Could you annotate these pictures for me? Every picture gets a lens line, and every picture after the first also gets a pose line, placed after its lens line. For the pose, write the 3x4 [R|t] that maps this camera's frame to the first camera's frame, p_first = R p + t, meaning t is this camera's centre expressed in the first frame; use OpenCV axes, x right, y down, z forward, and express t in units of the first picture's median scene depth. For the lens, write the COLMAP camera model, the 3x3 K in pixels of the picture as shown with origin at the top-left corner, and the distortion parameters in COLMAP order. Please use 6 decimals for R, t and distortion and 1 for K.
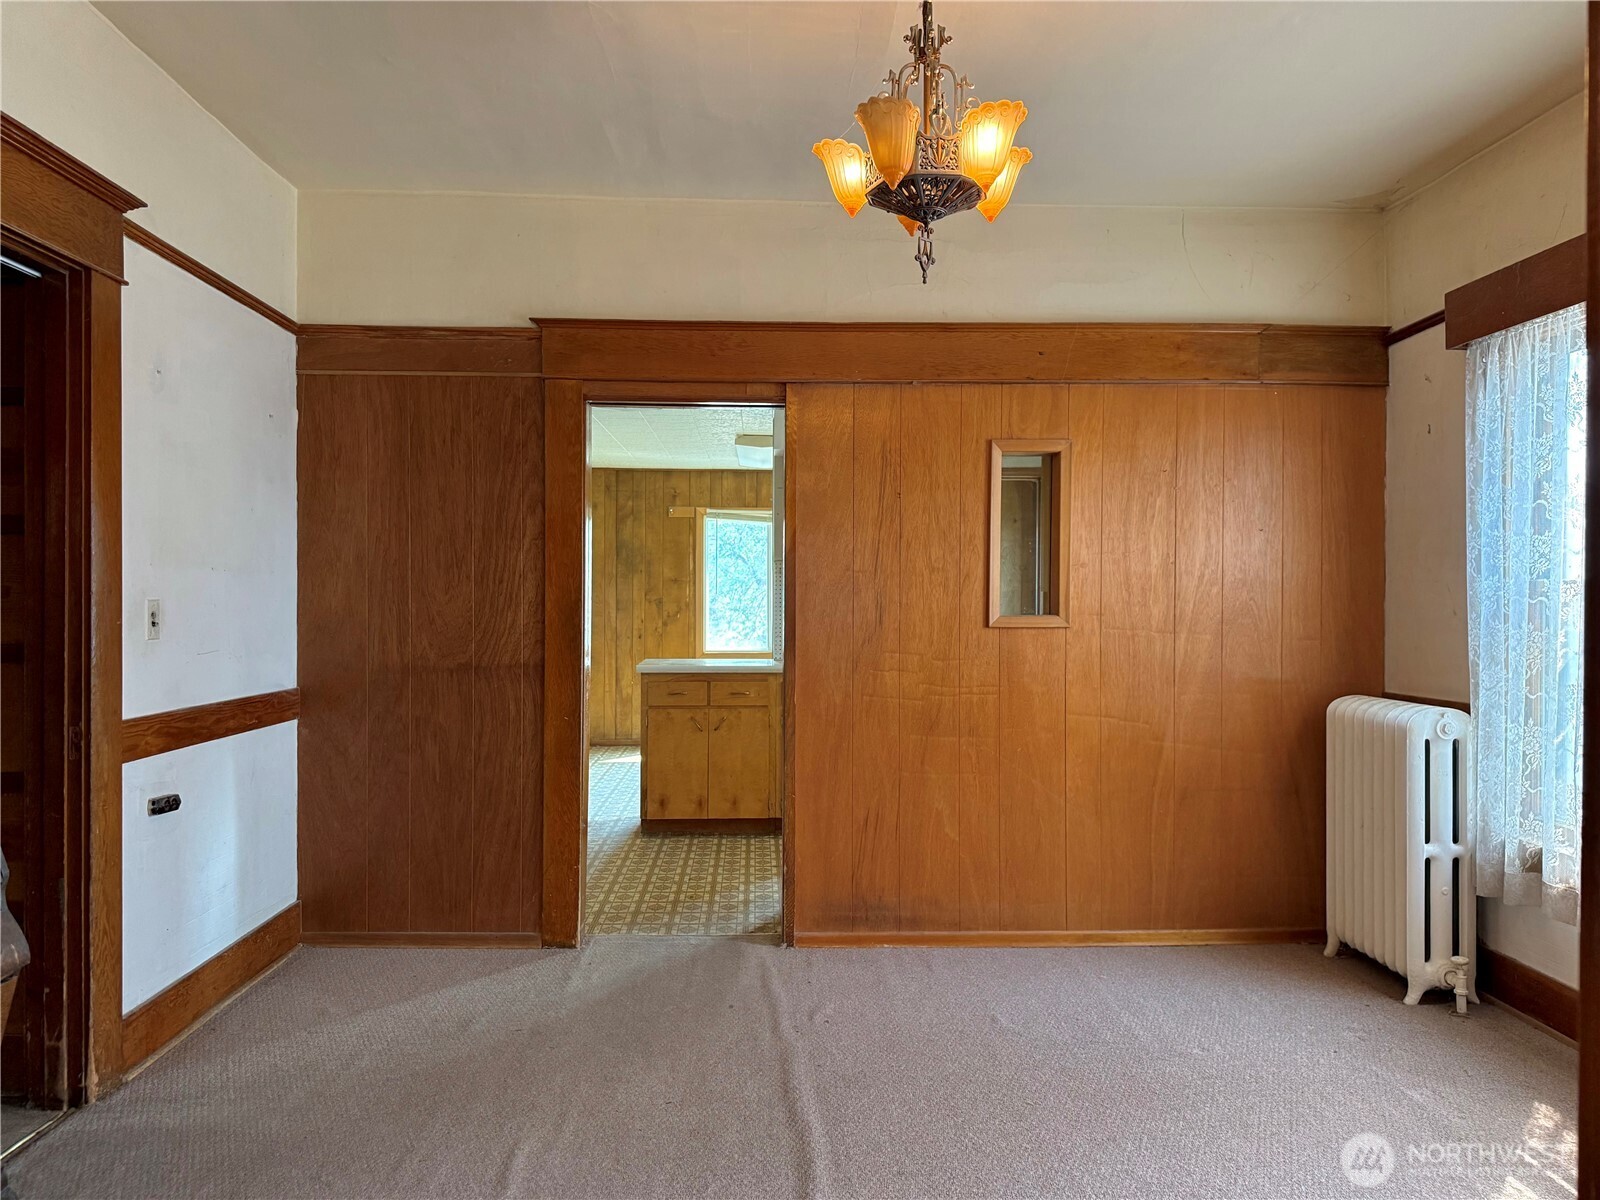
lens RADIAL K [[1114.8, 0, 804.1], [0, 1114.8, 599.8], [0, 0, 1]] dist [0.009008, 0.000917]
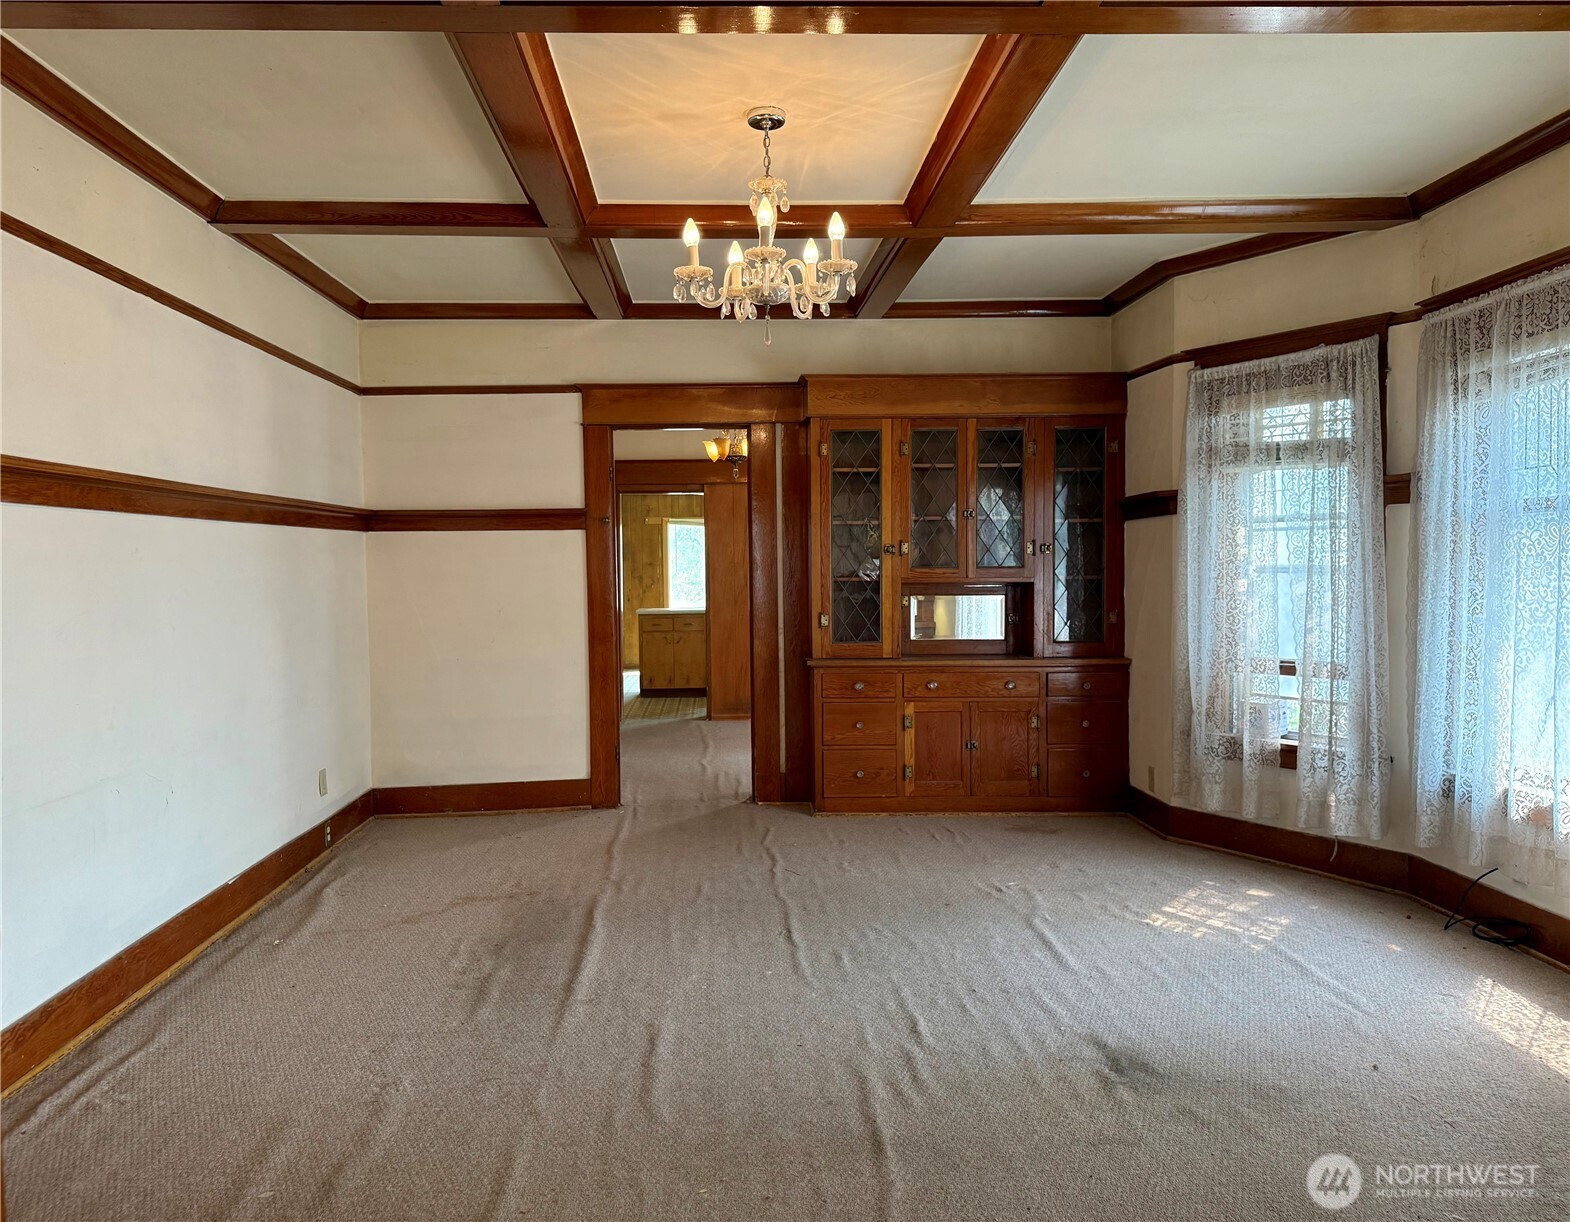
lens RADIAL K [[1175.1, 0, 786.8], [0, 1175.1, 613.5], [0, 0, 1]] dist [0.008595, -0.000249]
pose [[0.999790, -0.012903, 0.015896, 0.110325], [0.012364, 0.999360, 0.033563, -0.001499], [-0.016319, -0.033359, 0.999310, -1.452669]]
